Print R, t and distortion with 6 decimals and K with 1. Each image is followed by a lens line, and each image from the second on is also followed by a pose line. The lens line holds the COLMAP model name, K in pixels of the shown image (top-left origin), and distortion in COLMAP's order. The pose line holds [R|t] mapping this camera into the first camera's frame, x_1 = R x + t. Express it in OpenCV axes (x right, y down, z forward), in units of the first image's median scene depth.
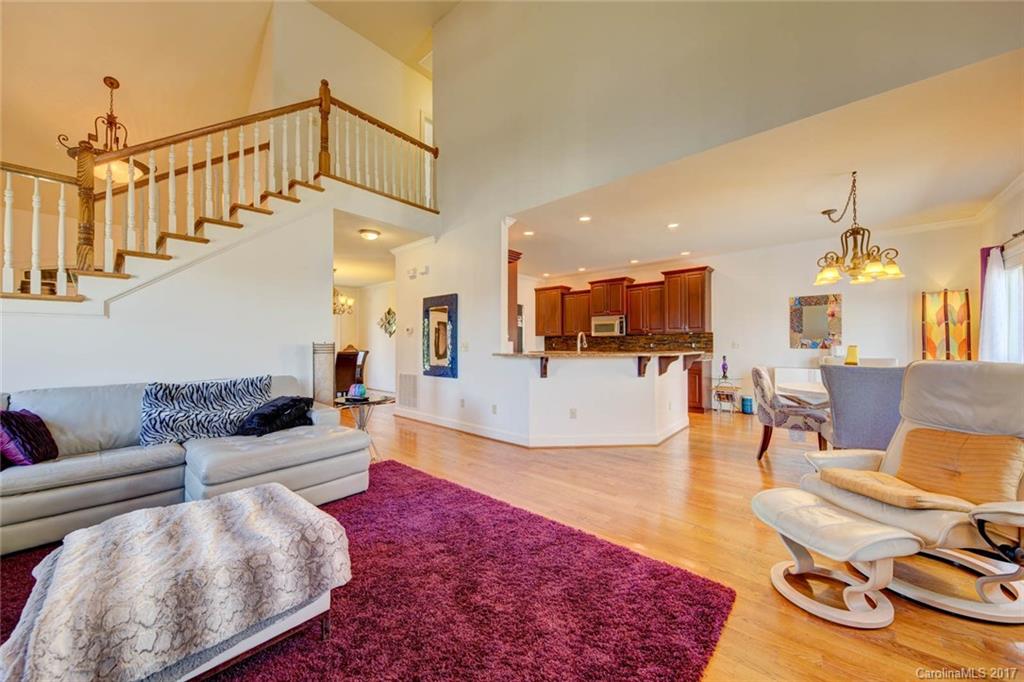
lens RADIAL K [[355.8, 0, 518.7], [0, 355.8, 345.2], [0, 0, 1]] dist [-0.002025, -0.000113]
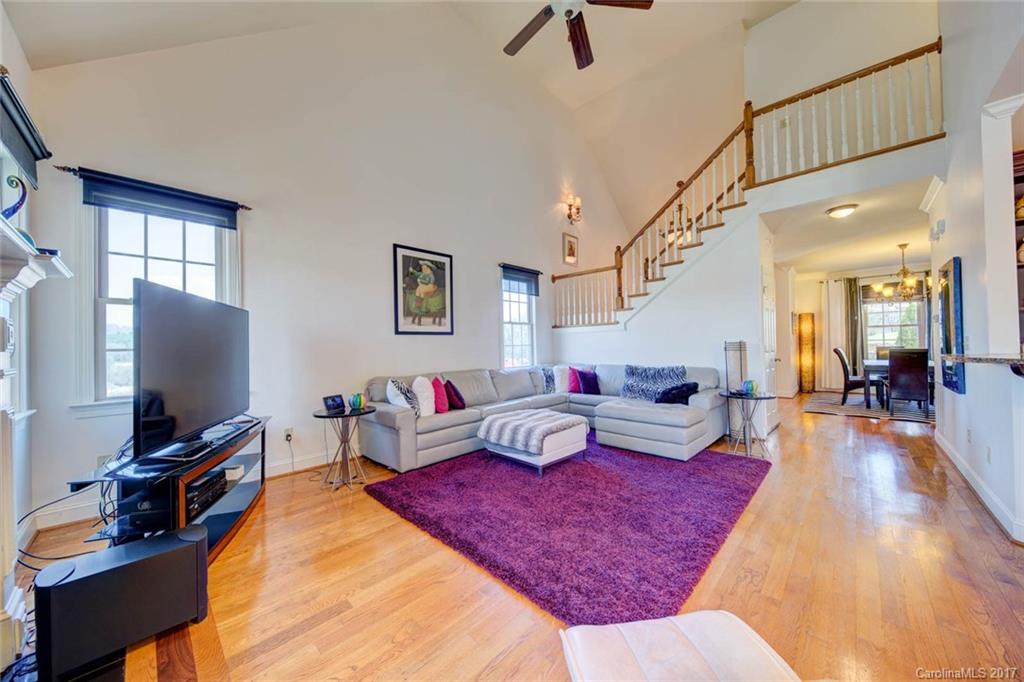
lens RADIAL K [[355.8, 0, 518.5], [0, 355.8, 341.7], [0, 0, 1]] dist [-0.002025, -0.000113]
pose [[-0.030227, -0.009973, -0.999493, 0.716133], [0.016240, 0.999813, -0.010467, -0.006172], [0.999411, -0.016548, -0.030059, 0.396713]]
